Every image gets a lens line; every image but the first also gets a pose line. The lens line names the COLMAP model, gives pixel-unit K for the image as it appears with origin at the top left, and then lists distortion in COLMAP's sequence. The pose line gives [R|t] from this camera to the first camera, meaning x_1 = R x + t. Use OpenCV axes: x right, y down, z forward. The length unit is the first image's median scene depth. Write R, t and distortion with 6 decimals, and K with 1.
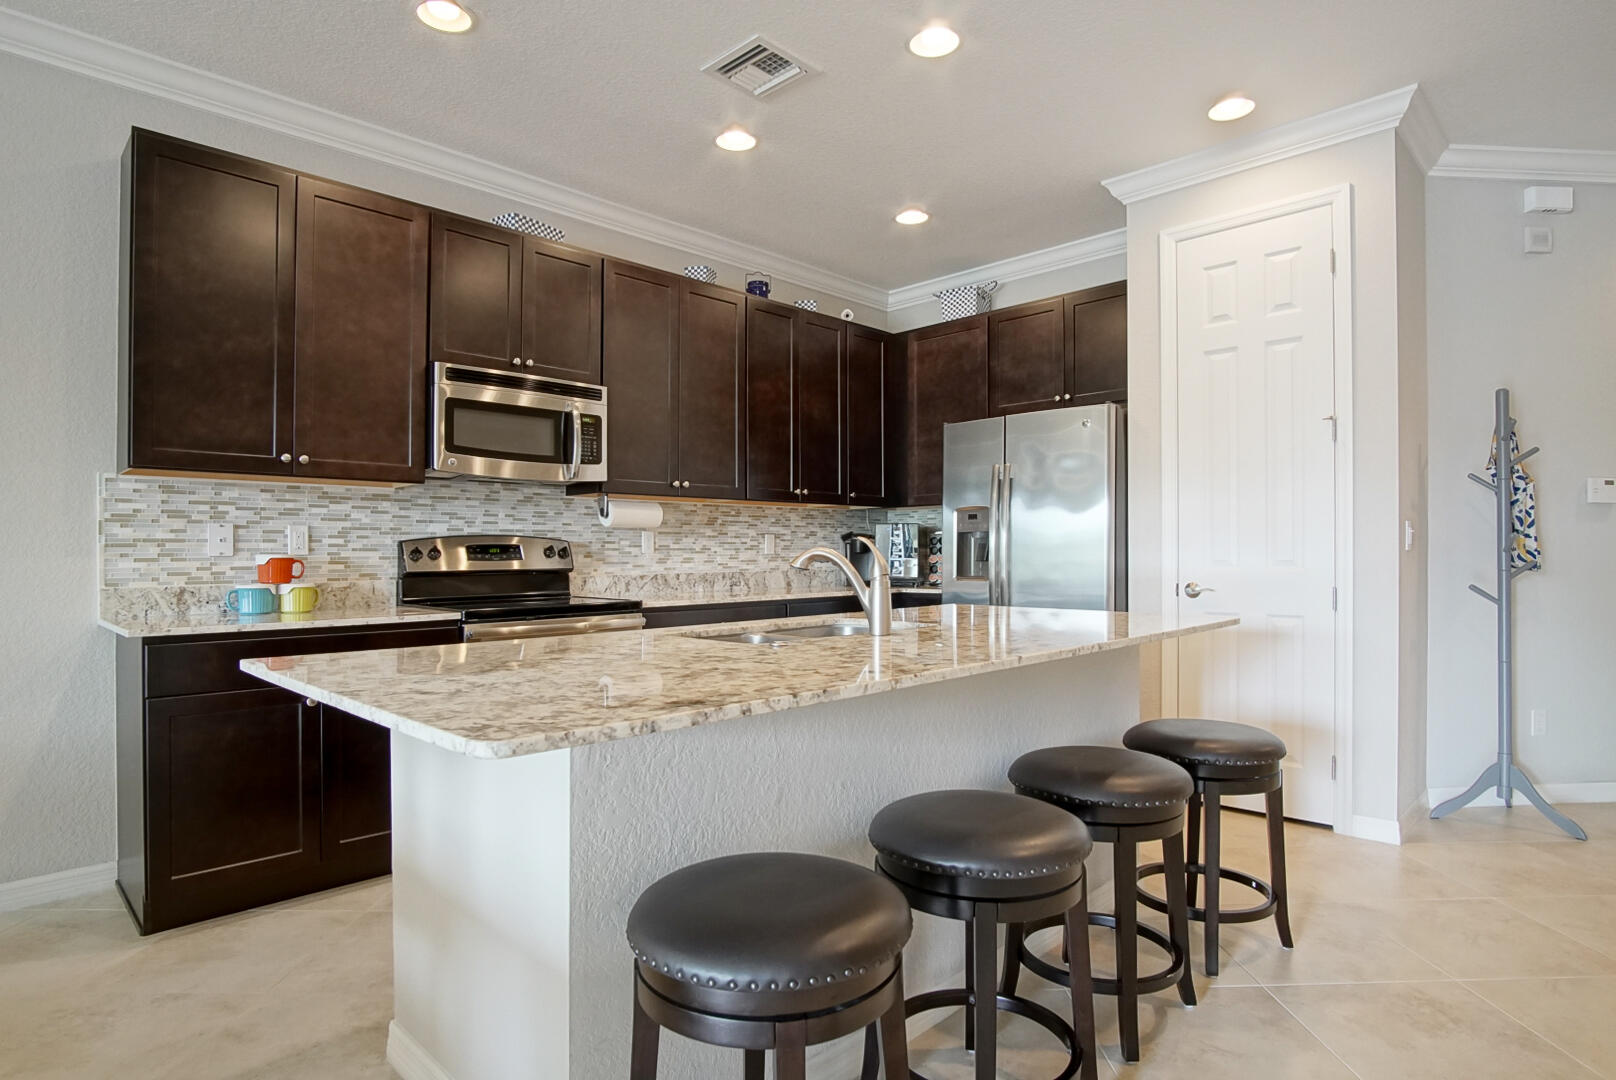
lens RADIAL K [[867.0, 0, 775.3], [0, 867.0, 553.4], [0, 0, 1]] dist [-0.034301, 0.007071]
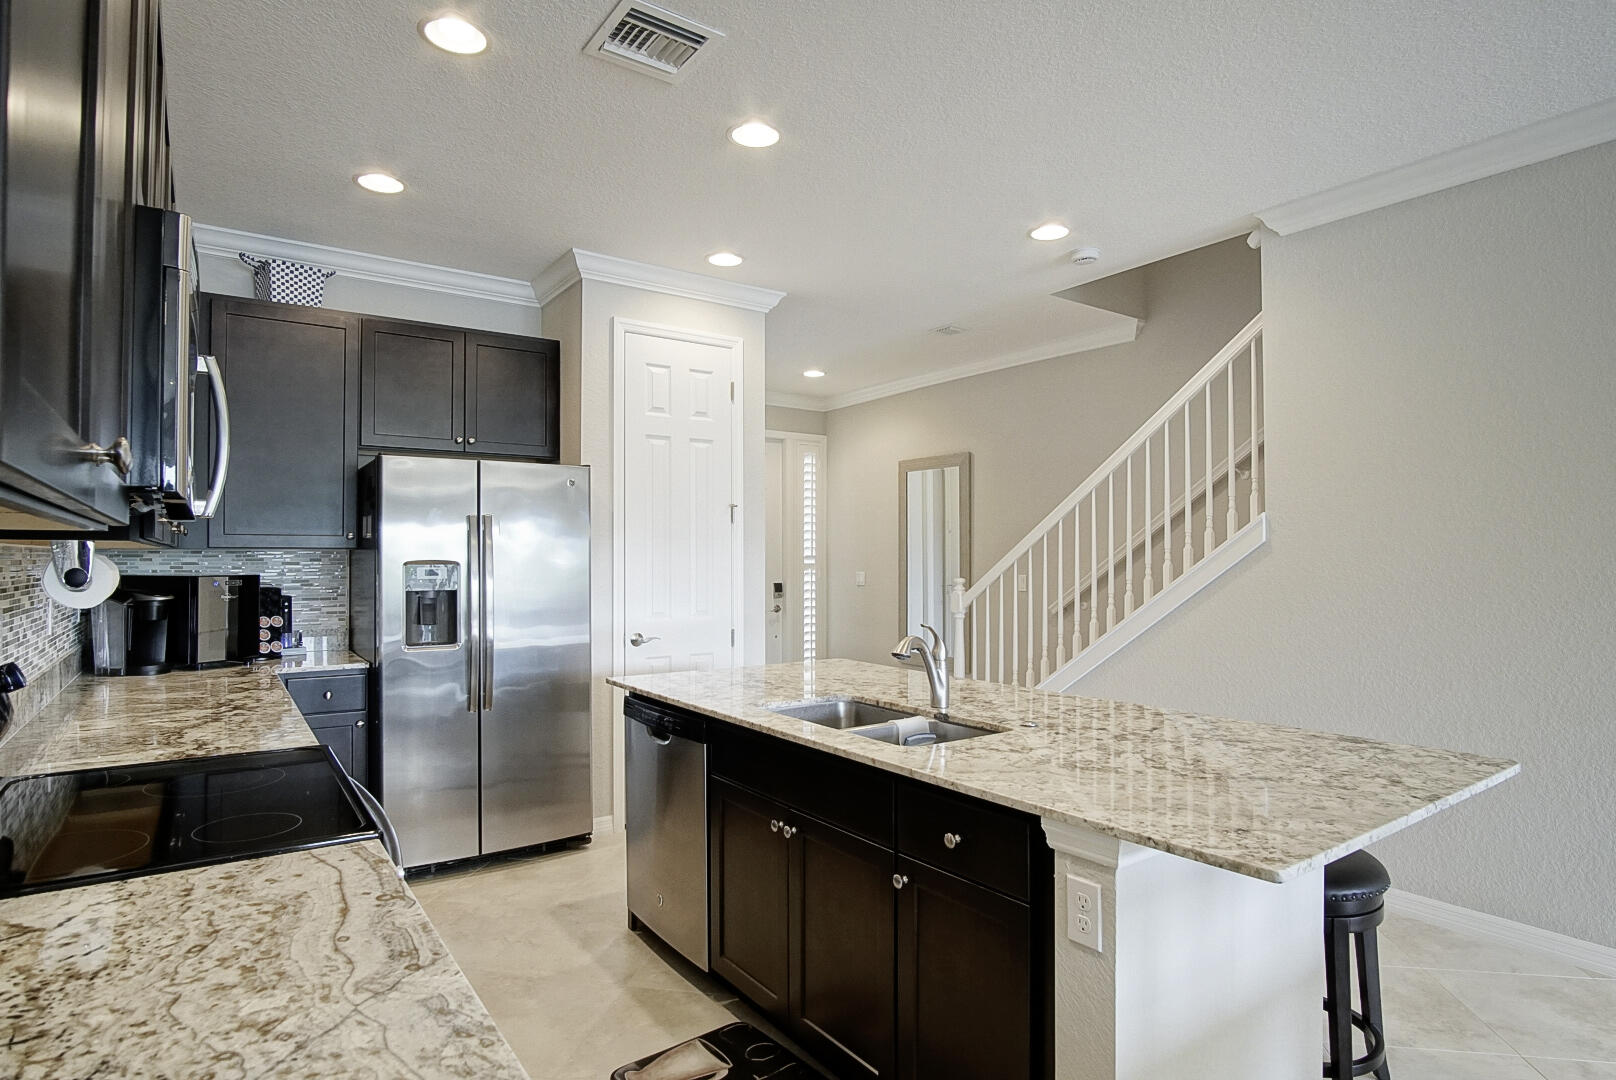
lens RADIAL K [[867.0, 0, 820.4], [0, 867.0, 536.6], [0, 0, 1]] dist [-0.034301, 0.007071]
pose [[0.153929, 0.029287, 0.987648, -0.671144], [-0.000079, 0.999561, -0.029628, -0.066758], [-0.988082, 0.004482, 0.153864, 0.631187]]
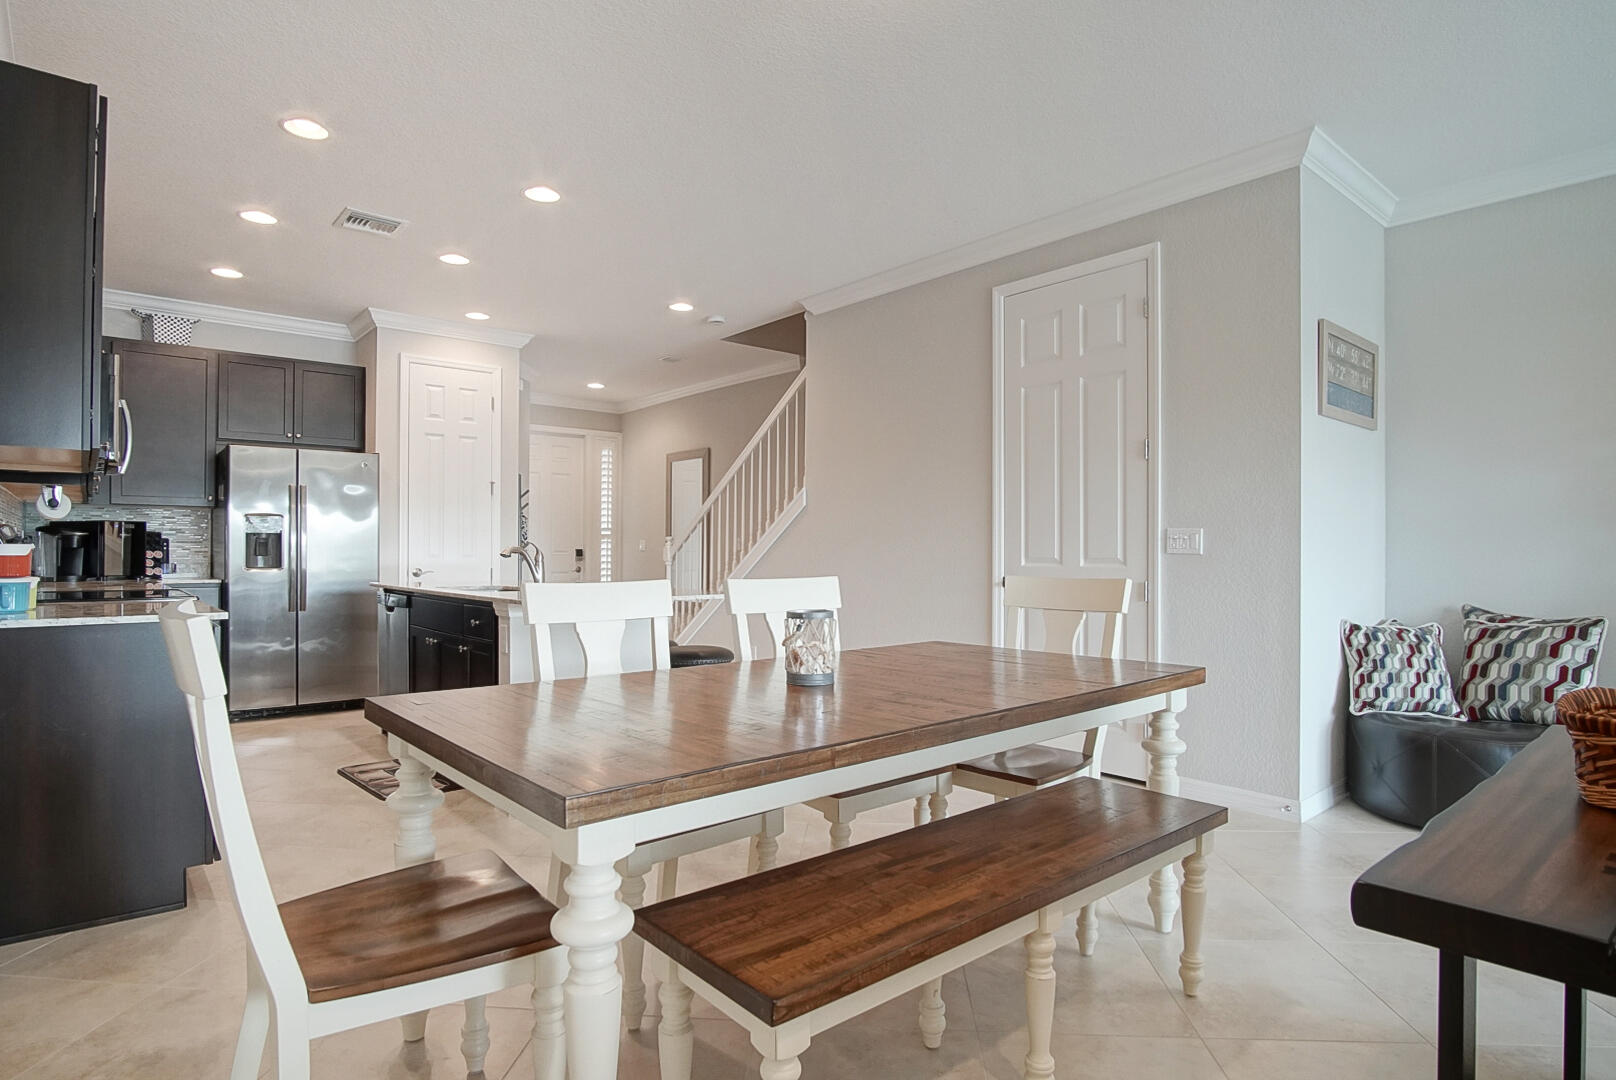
lens RADIAL K [[867.0, 0, 824.0], [0, 867.0, 540.0], [0, 0, 1]] dist [-0.034301, 0.007071]
pose [[0.059850, 0.019004, 0.998026, -1.249645], [-0.002813, 0.999818, -0.018870, 0.008169], [-0.998203, -0.001679, 0.059892, 0.112371]]
